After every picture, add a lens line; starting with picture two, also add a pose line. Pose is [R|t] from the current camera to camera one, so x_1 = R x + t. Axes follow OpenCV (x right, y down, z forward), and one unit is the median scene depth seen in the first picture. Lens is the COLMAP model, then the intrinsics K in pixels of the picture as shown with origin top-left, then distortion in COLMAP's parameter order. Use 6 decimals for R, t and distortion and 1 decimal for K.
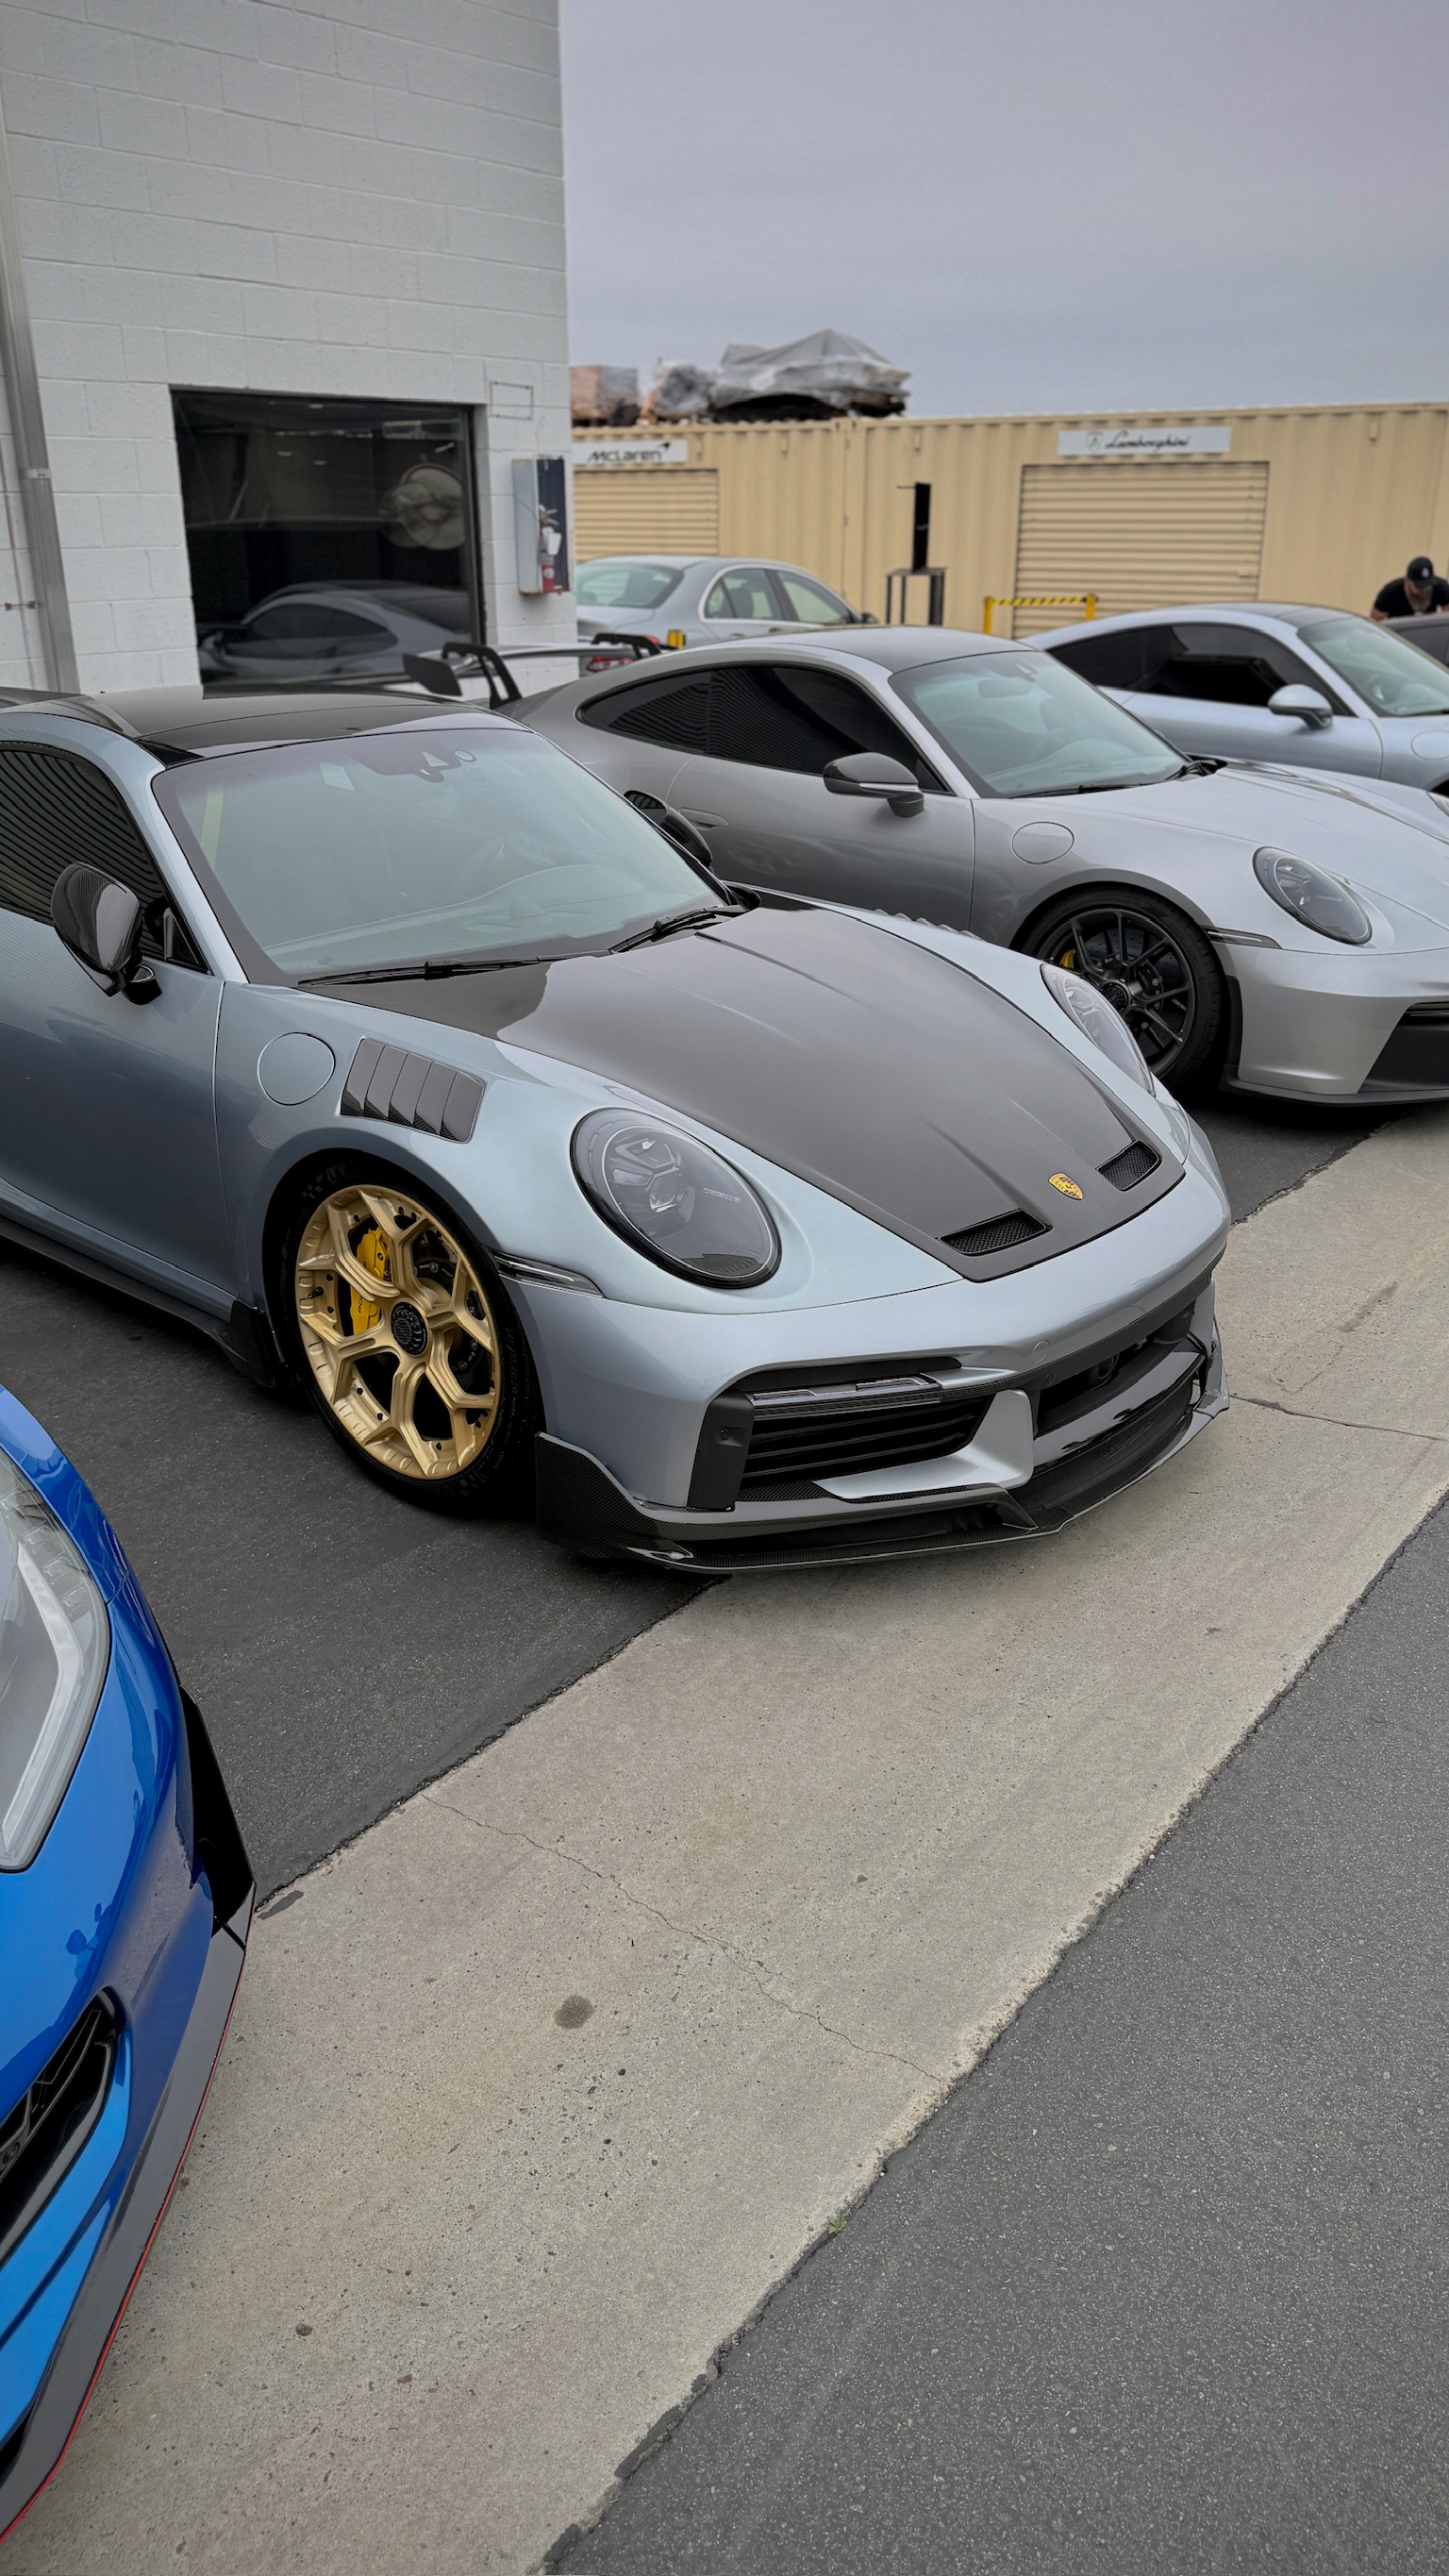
lens RADIAL K [[1717.2, 0, 724.5], [0, 1717.2, 1288.0], [0, 0, 1]] dist [0.027008, -0.002256]
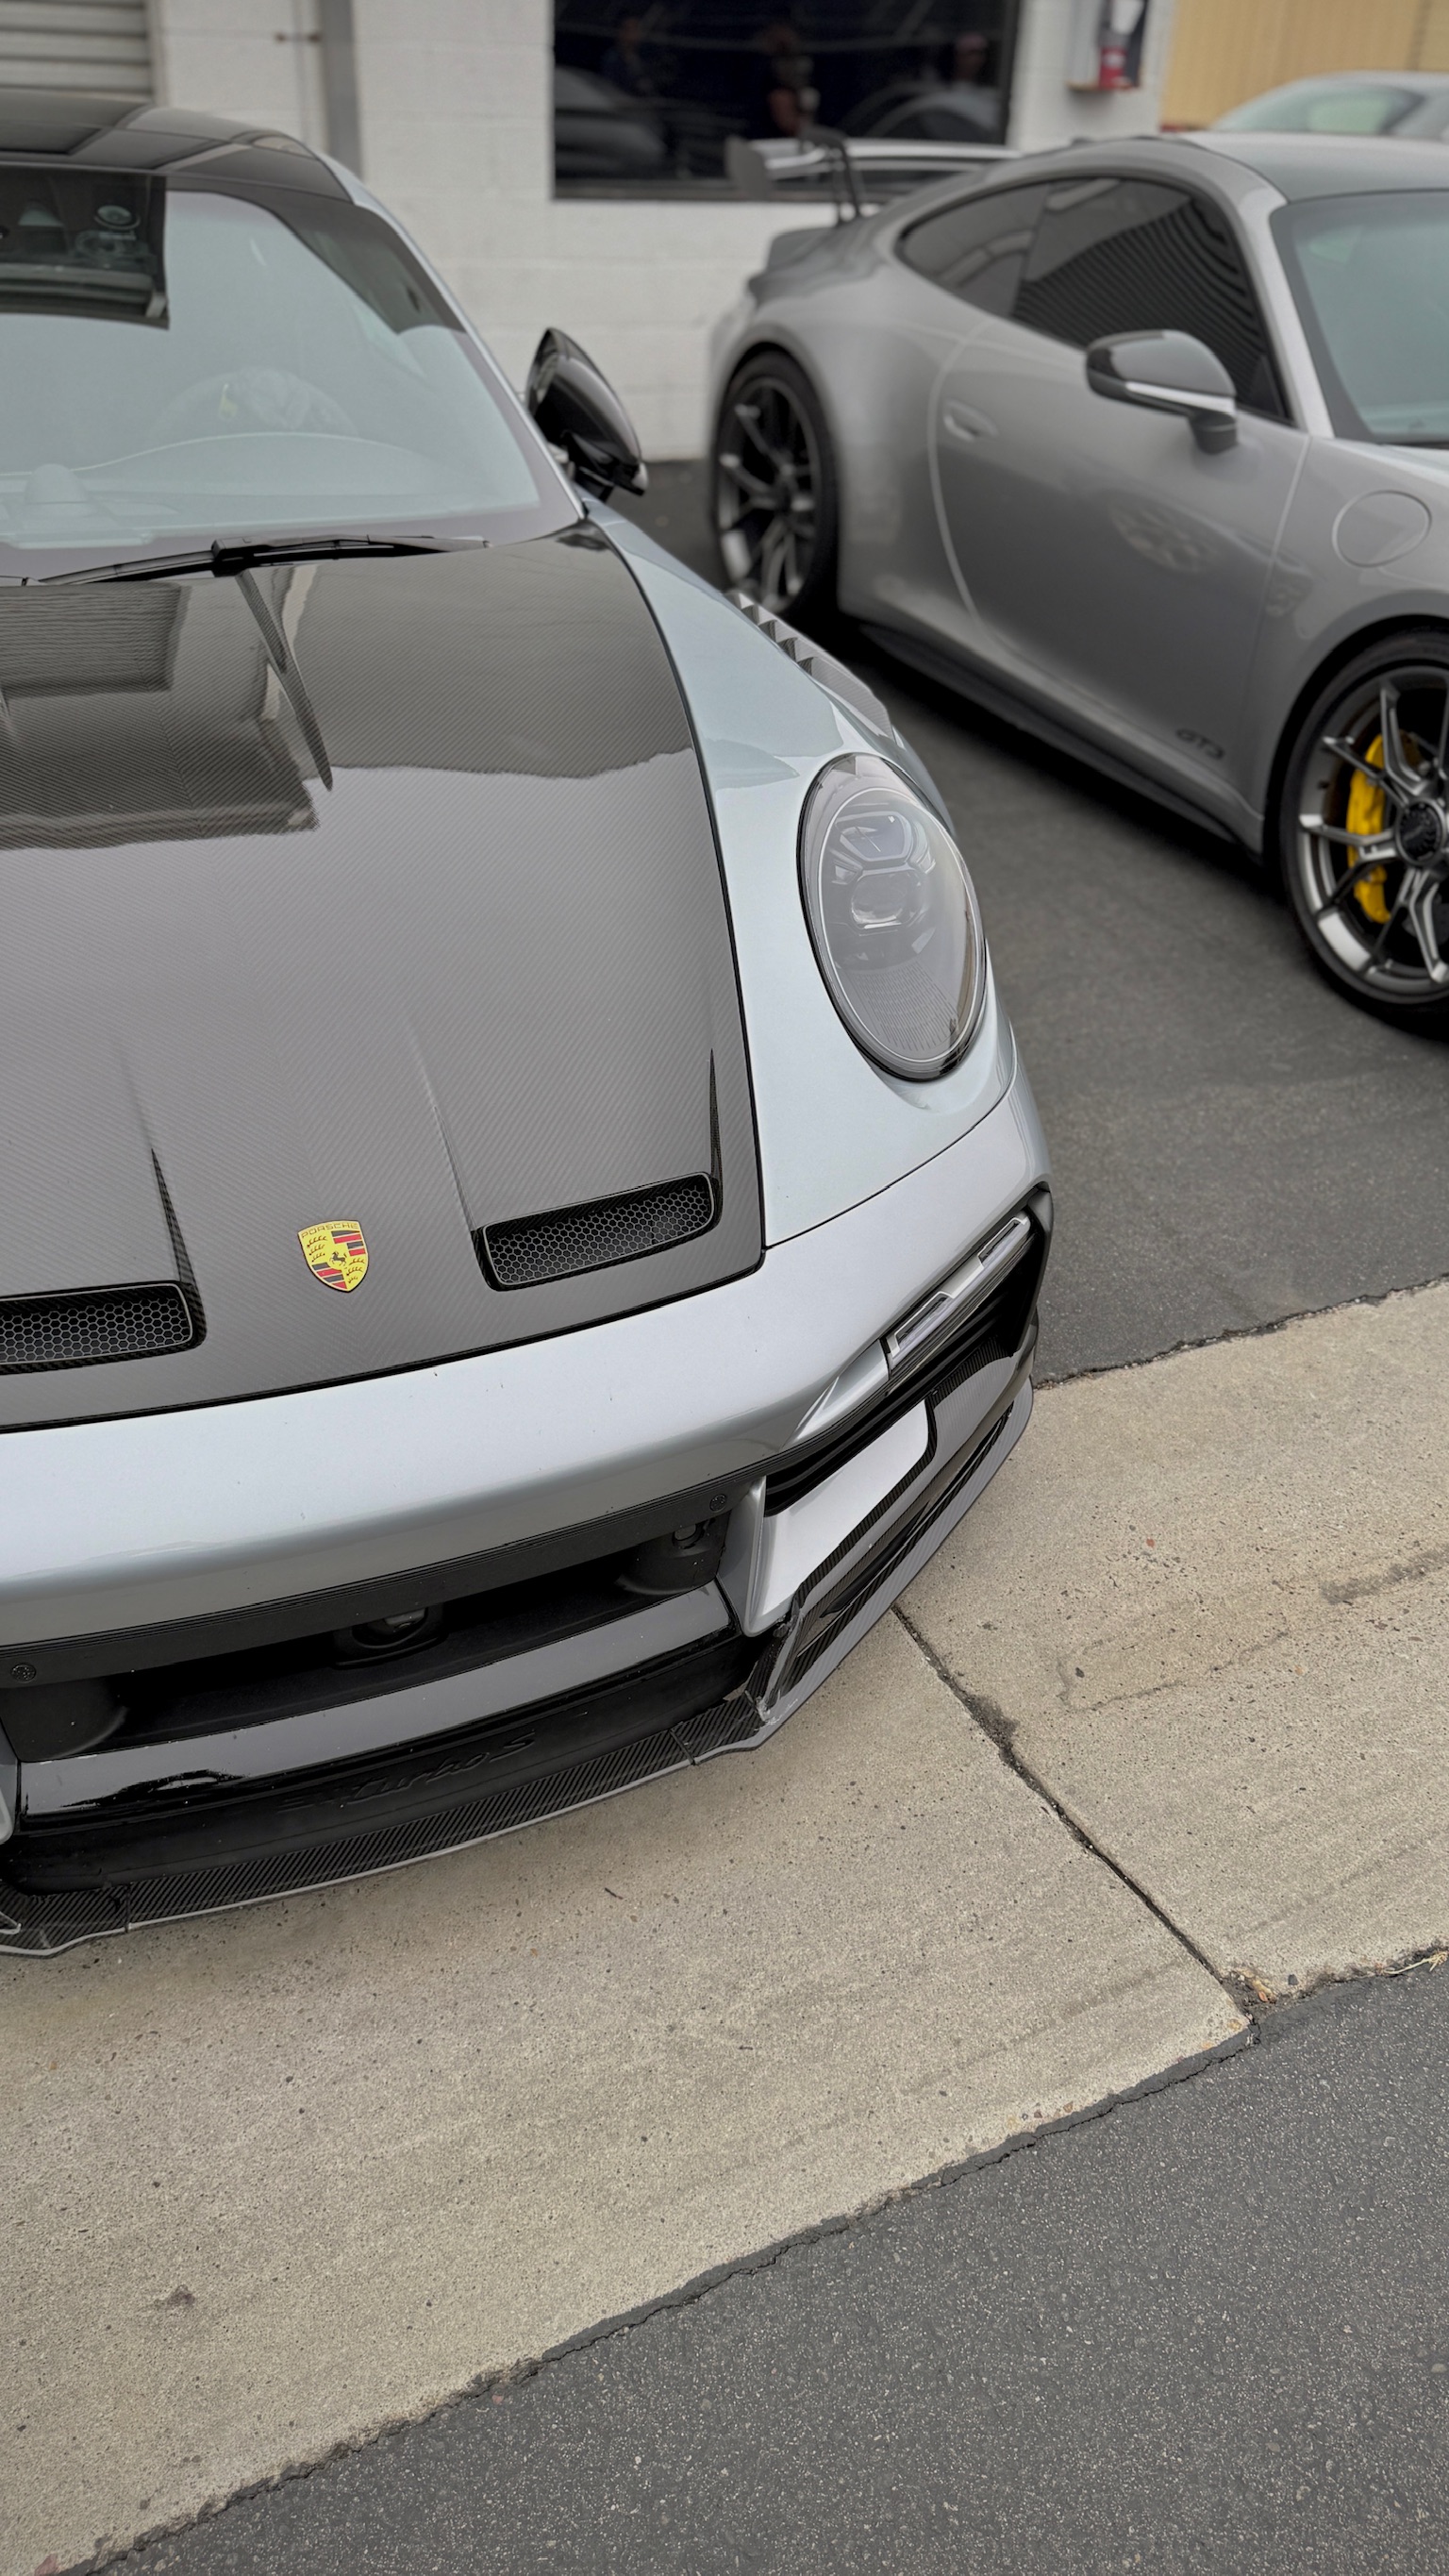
lens RADIAL K [[1780.6, 0, 724.5], [0, 1780.6, 1288.0], [0, 0, 1]] dist [-0.005835, -0.003590]
pose [[0.893722, 0.292922, -0.339791, 0.452719], [-0.225022, 0.947940, 0.225330, -0.179769], [0.388106, -0.124922, 0.913109, 0.596822]]
